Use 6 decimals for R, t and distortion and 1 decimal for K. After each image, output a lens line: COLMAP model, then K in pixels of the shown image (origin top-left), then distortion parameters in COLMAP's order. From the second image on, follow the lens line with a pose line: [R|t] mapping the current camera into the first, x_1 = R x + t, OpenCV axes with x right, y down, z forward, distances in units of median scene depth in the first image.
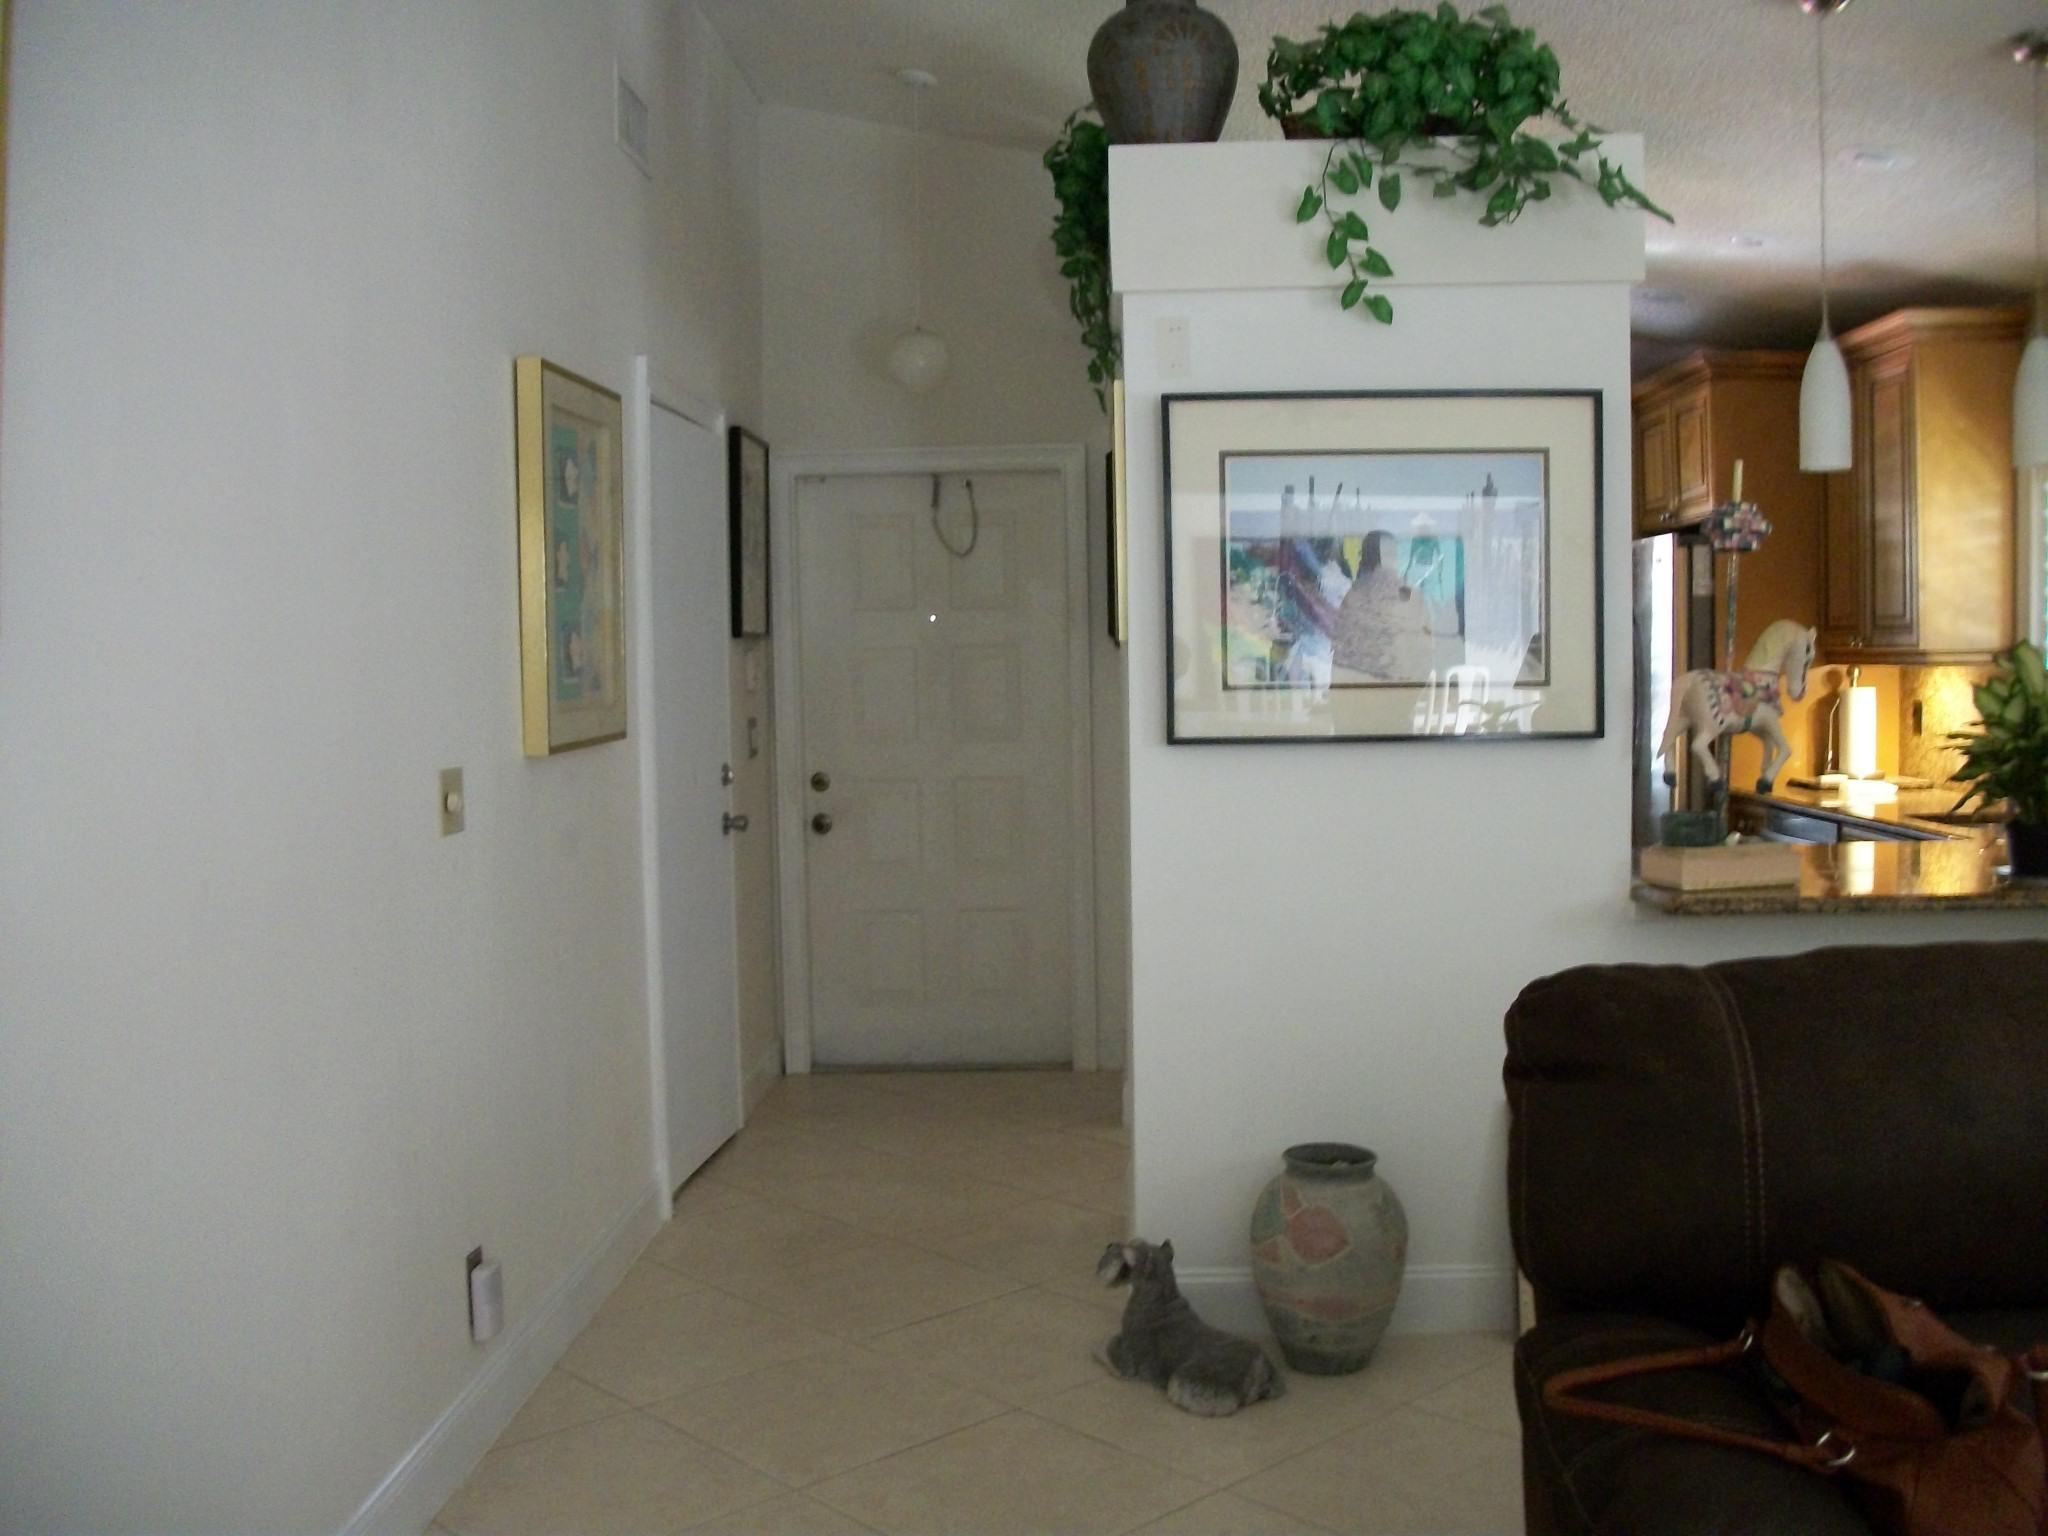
lens RADIAL K [[1964.1, 0, 1017.8], [0, 1964.1, 773.1], [0, 0, 1]] dist [-0.103874, 0.000000]
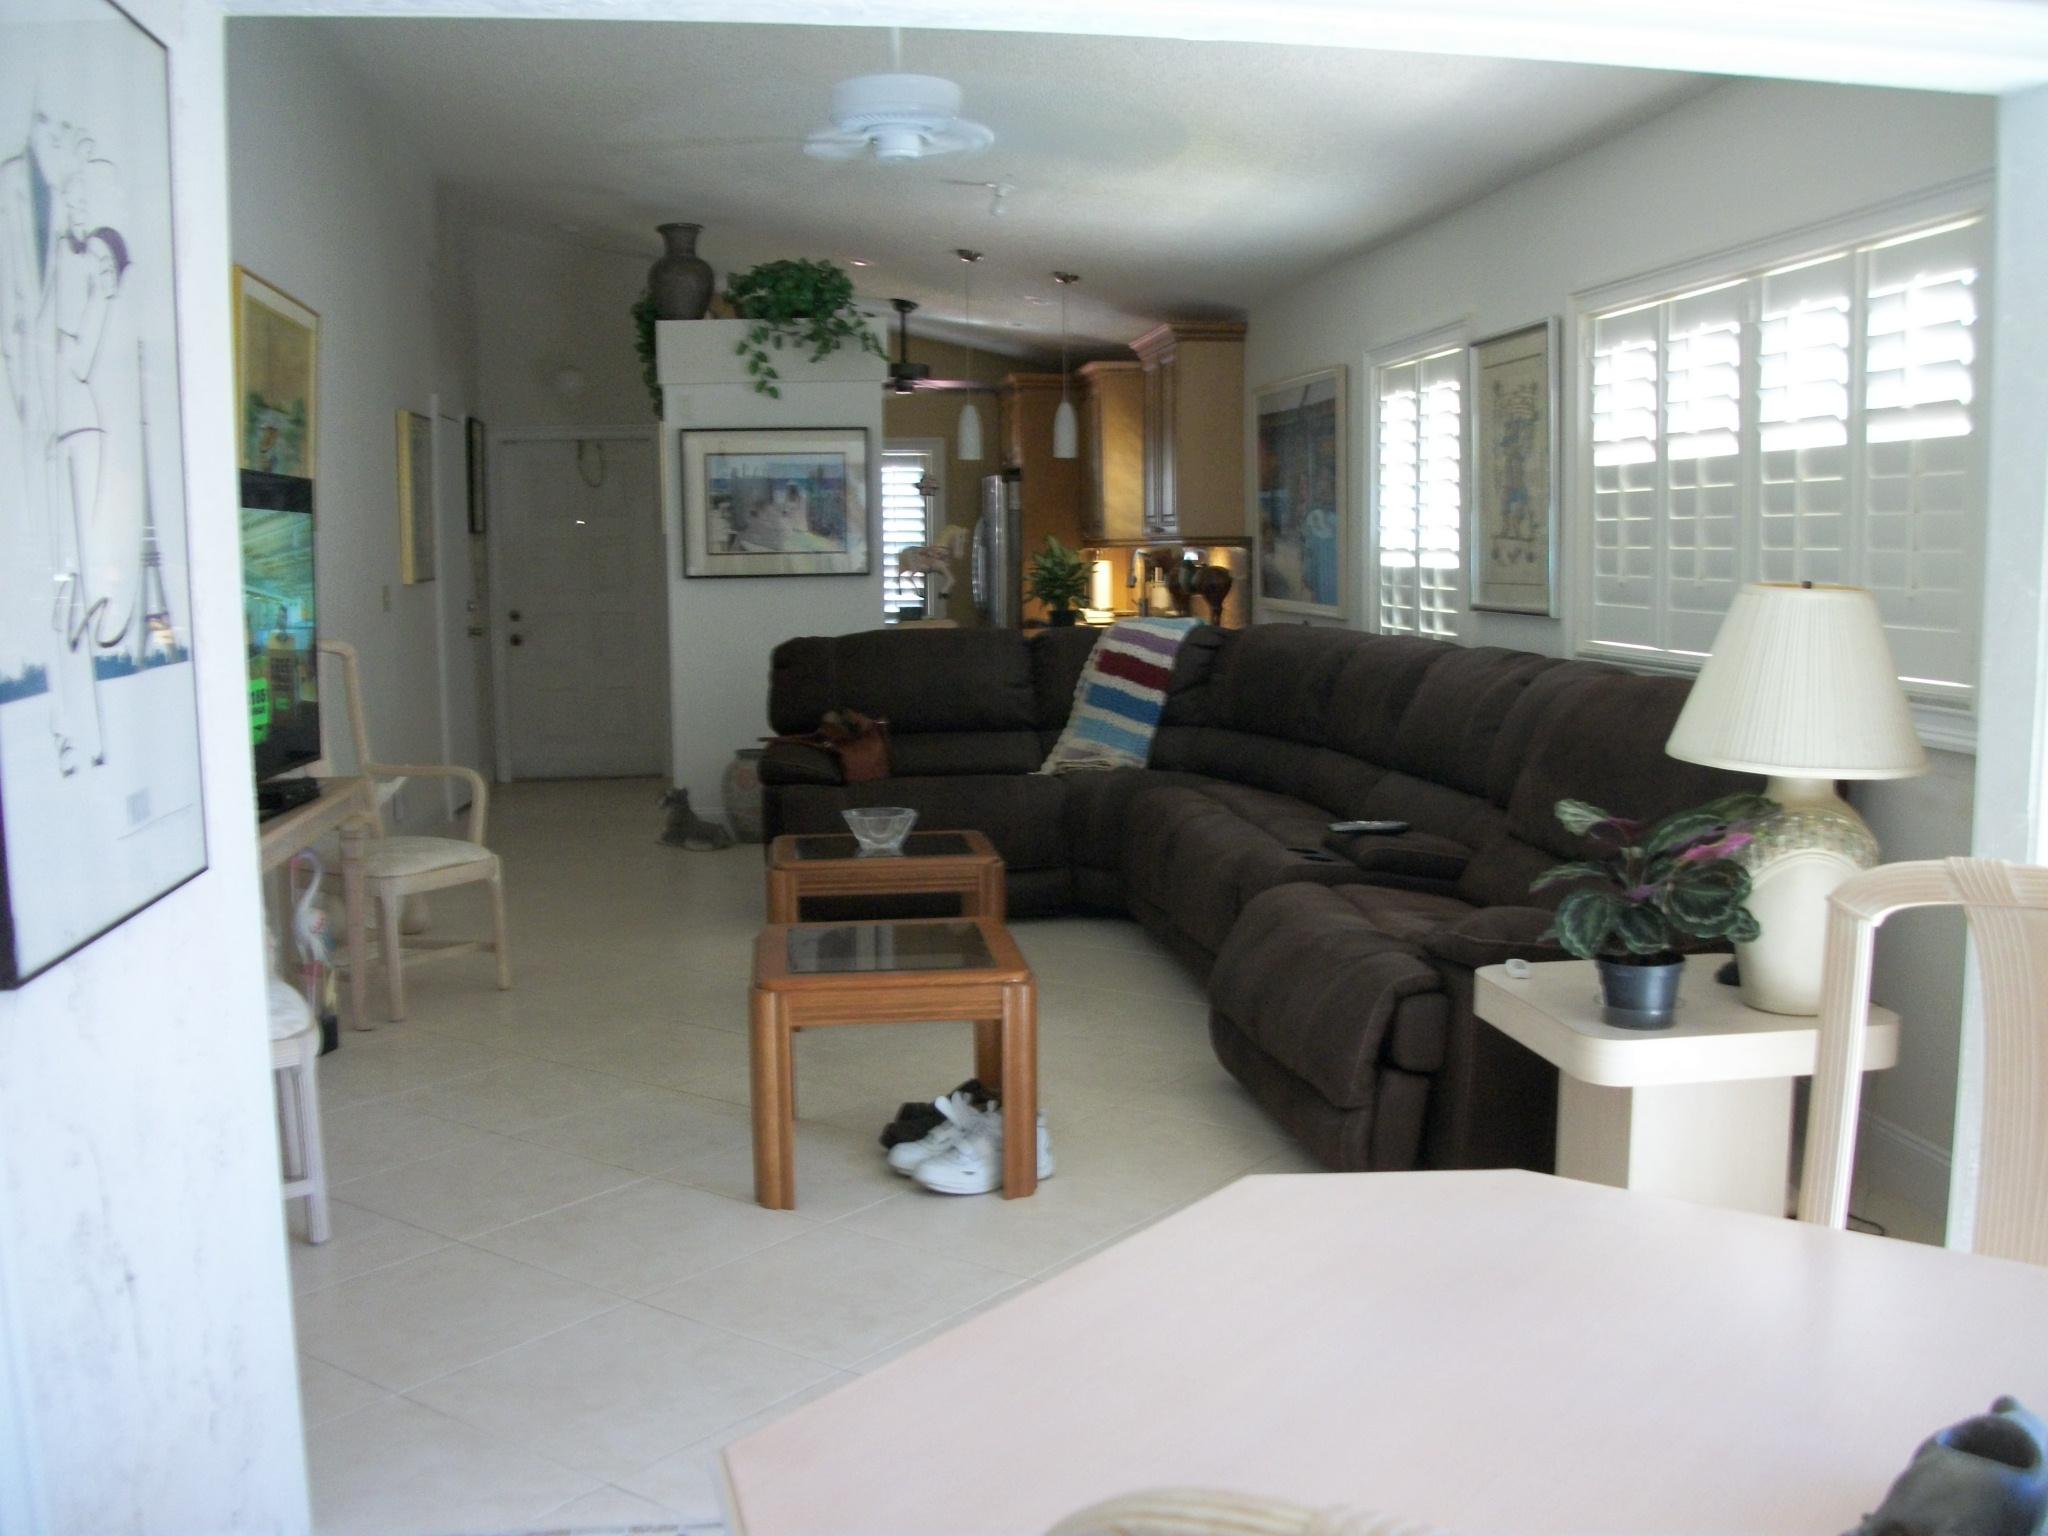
lens RADIAL K [[1964.1, 0, 1034.6], [0, 1964.1, 755.8], [0, 0, 1]] dist [-0.103874, 0.000000]
pose [[0.982512, -0.015500, 0.185553, 0.051161], [0.007389, 0.998990, 0.044320, 0.097347], [-0.186053, -0.042174, 0.981634, -1.390041]]
